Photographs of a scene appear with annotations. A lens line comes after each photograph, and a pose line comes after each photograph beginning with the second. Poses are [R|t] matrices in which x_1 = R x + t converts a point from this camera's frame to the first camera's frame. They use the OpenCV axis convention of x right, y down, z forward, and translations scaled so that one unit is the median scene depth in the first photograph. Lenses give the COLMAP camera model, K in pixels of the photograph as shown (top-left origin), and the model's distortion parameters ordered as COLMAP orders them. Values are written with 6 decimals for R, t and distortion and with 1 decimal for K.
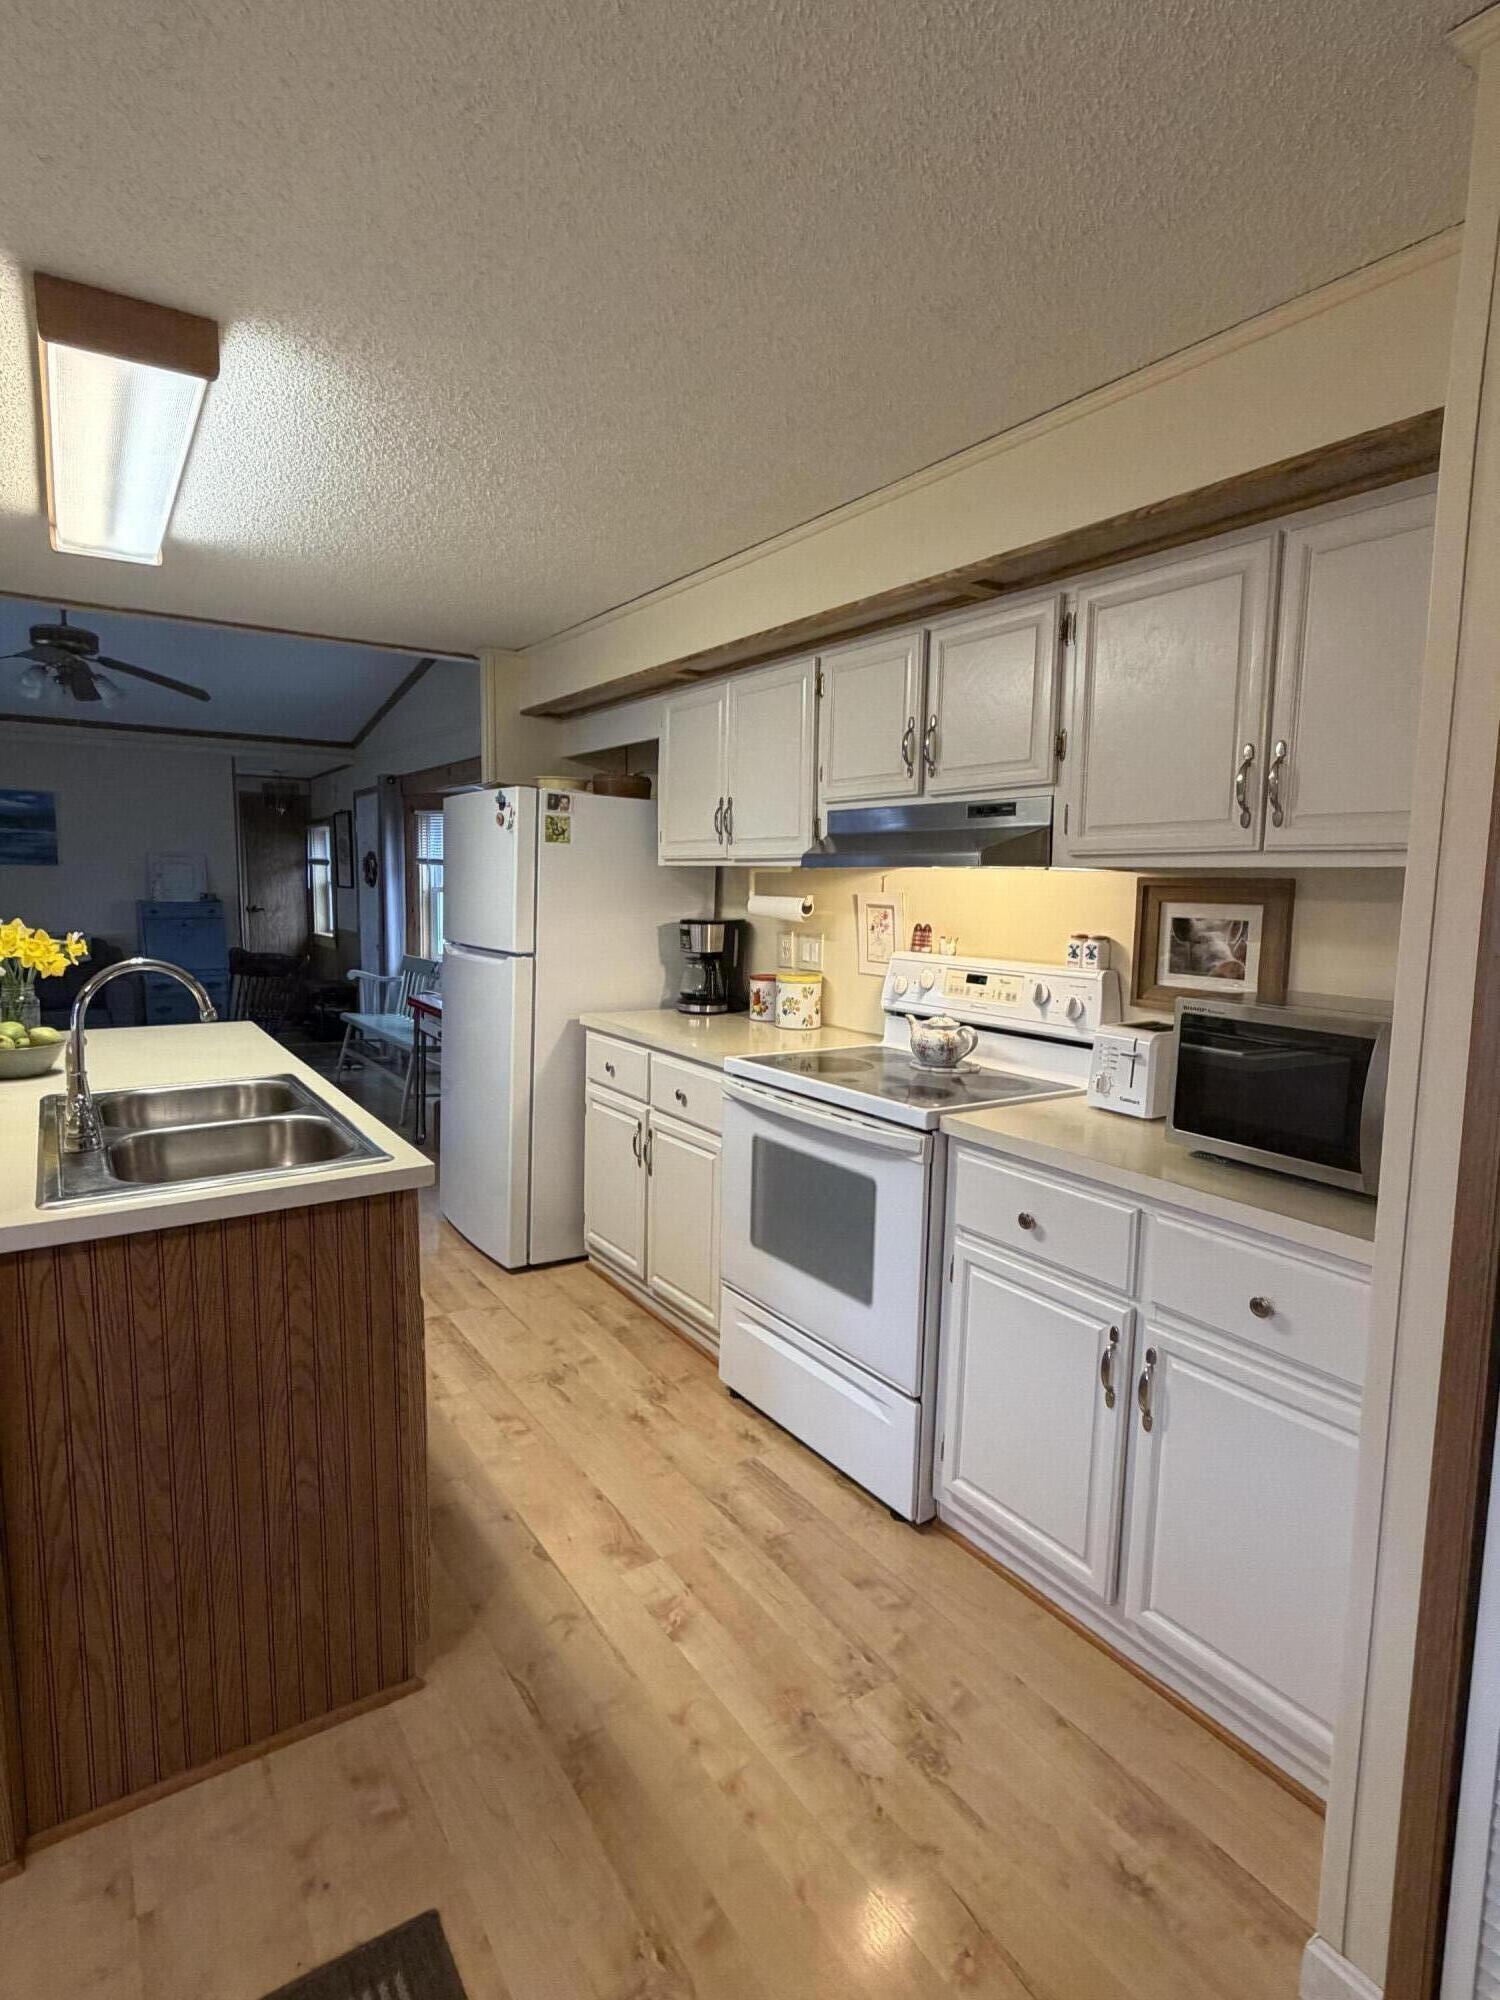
lens RADIAL K [[1024.9, 0, 749.7], [0, 1024.9, 999.3], [0, 0, 1]] dist [0.000341, -0.000203]
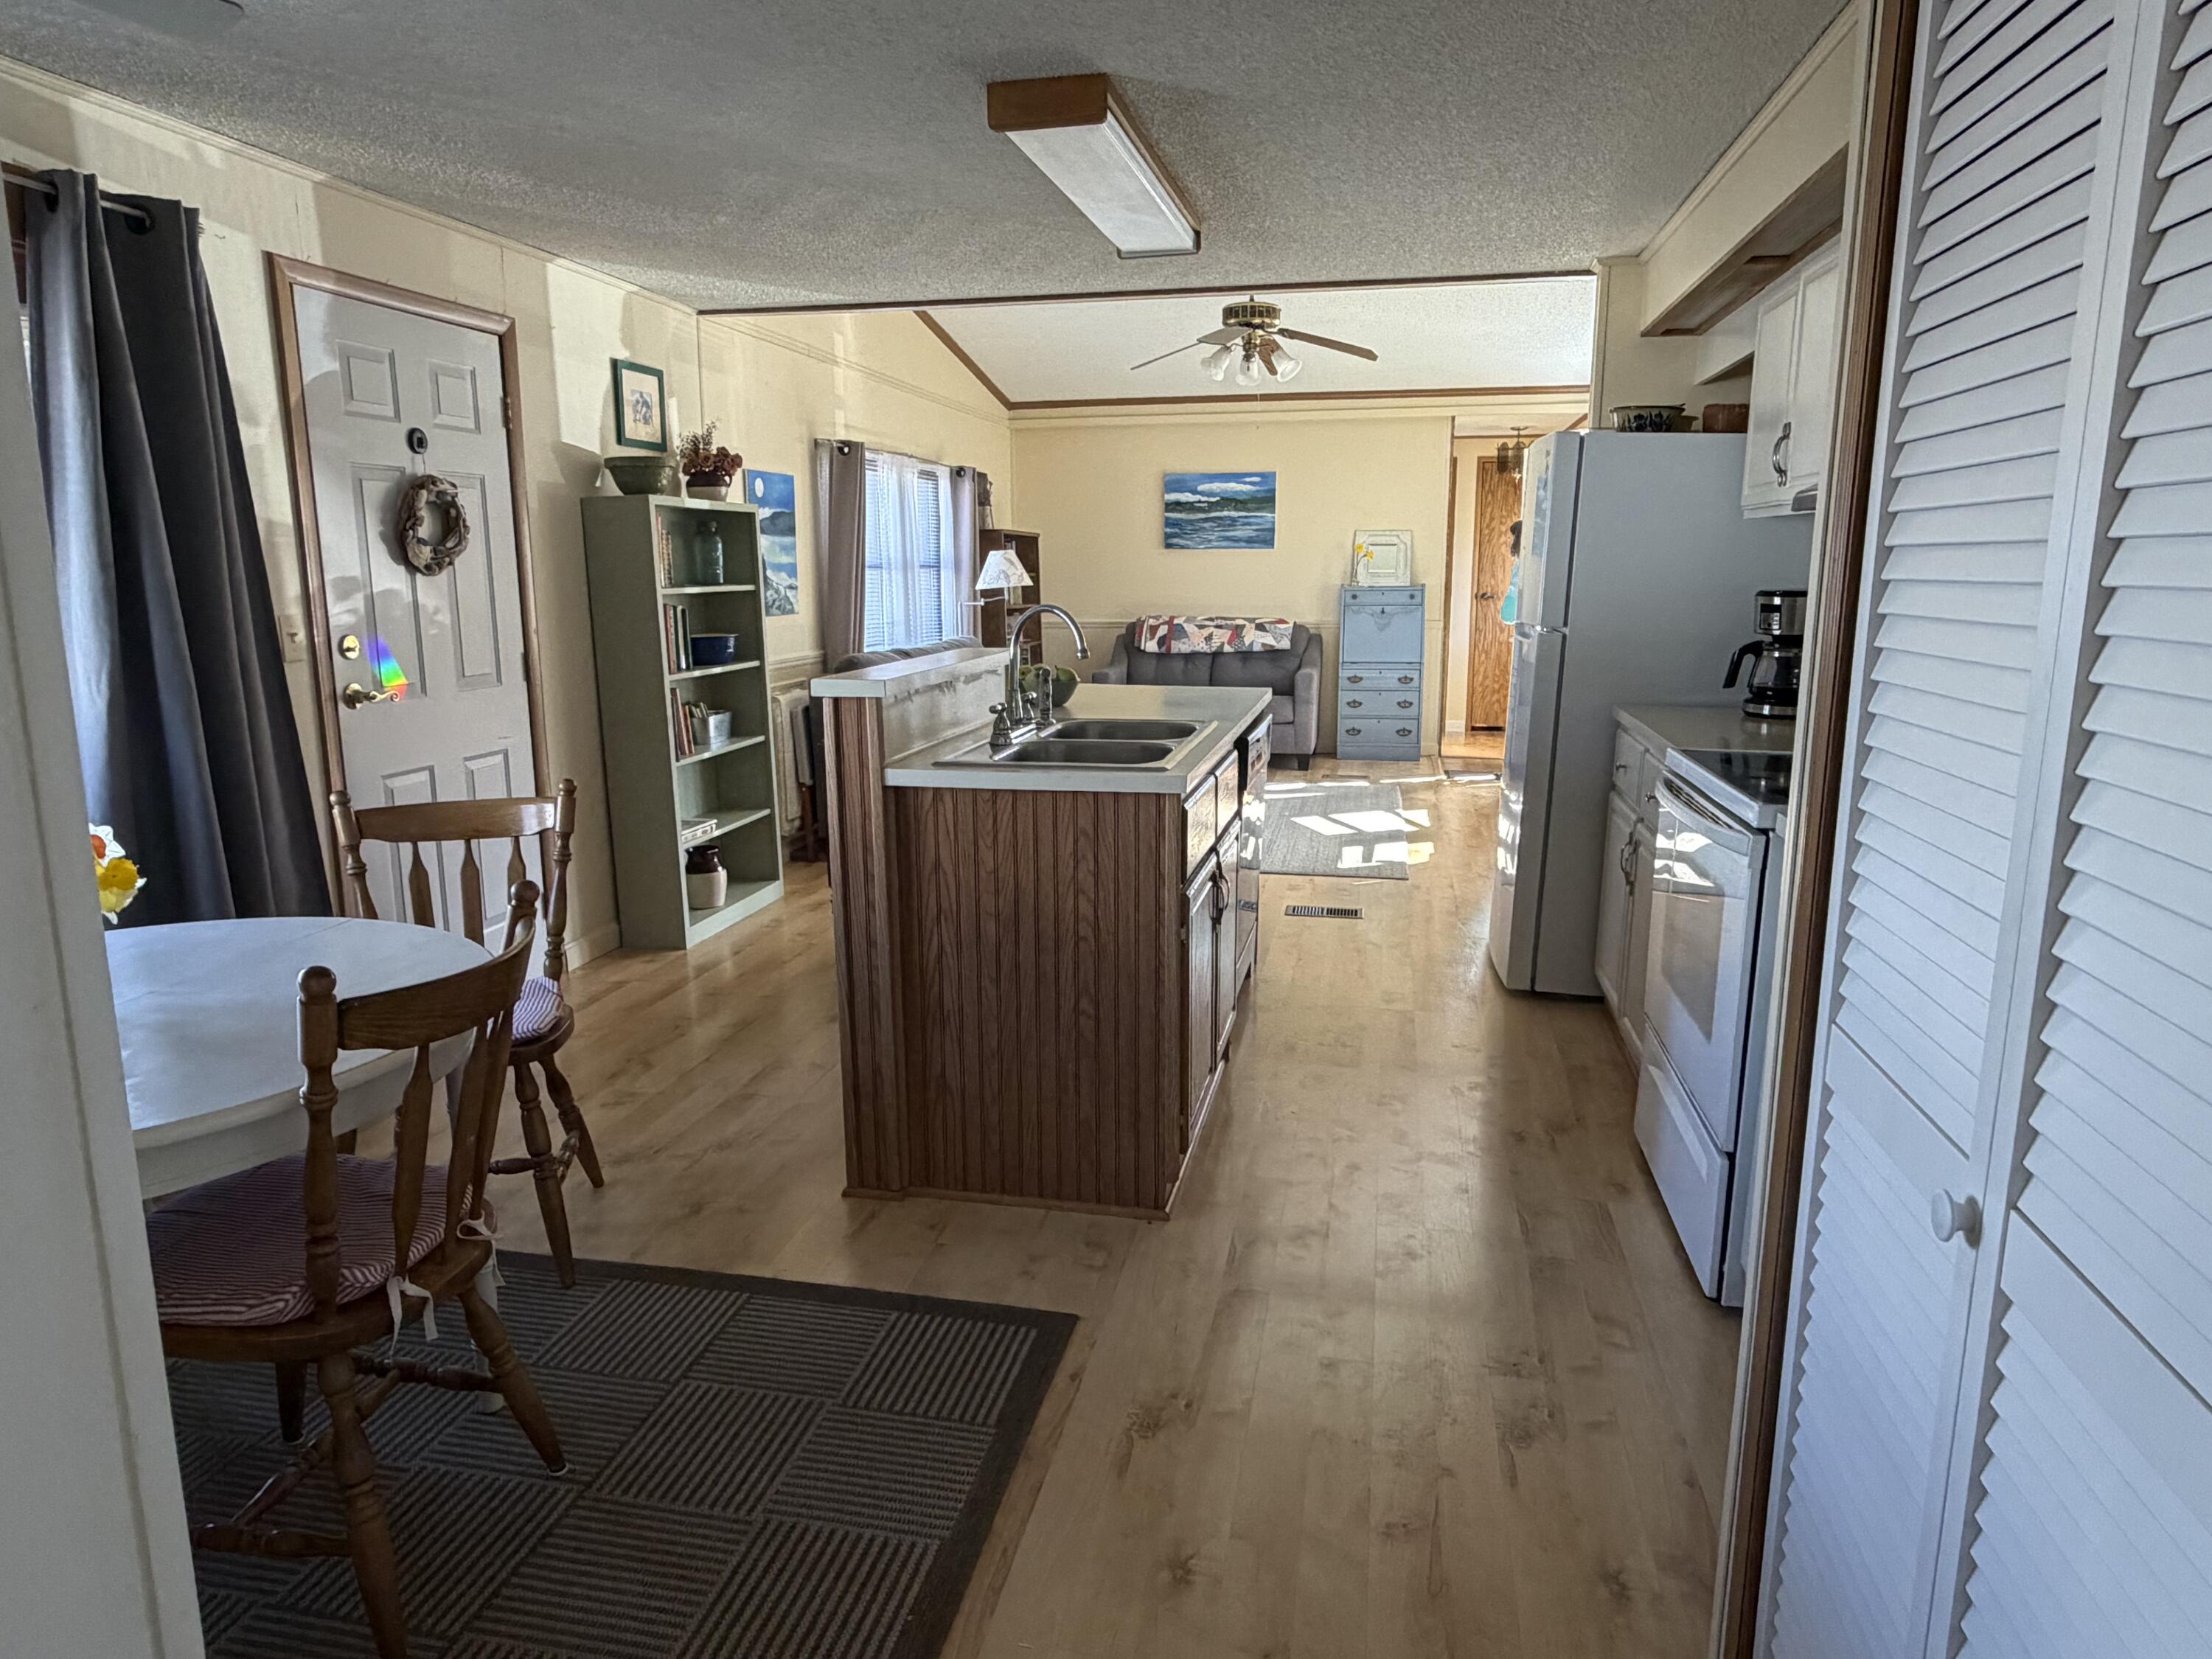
lens RADIAL K [[1373.2, 0, 1089.4], [0, 1373.2, 831.5], [0, 0, 1]] dist [-0.000165, -0.001010]
pose [[0.694195, 0.120809, -0.709576, 0.288306], [-0.068913, 0.992441, 0.101548, 0.028056], [0.716481, -0.021595, 0.697273, -0.069859]]
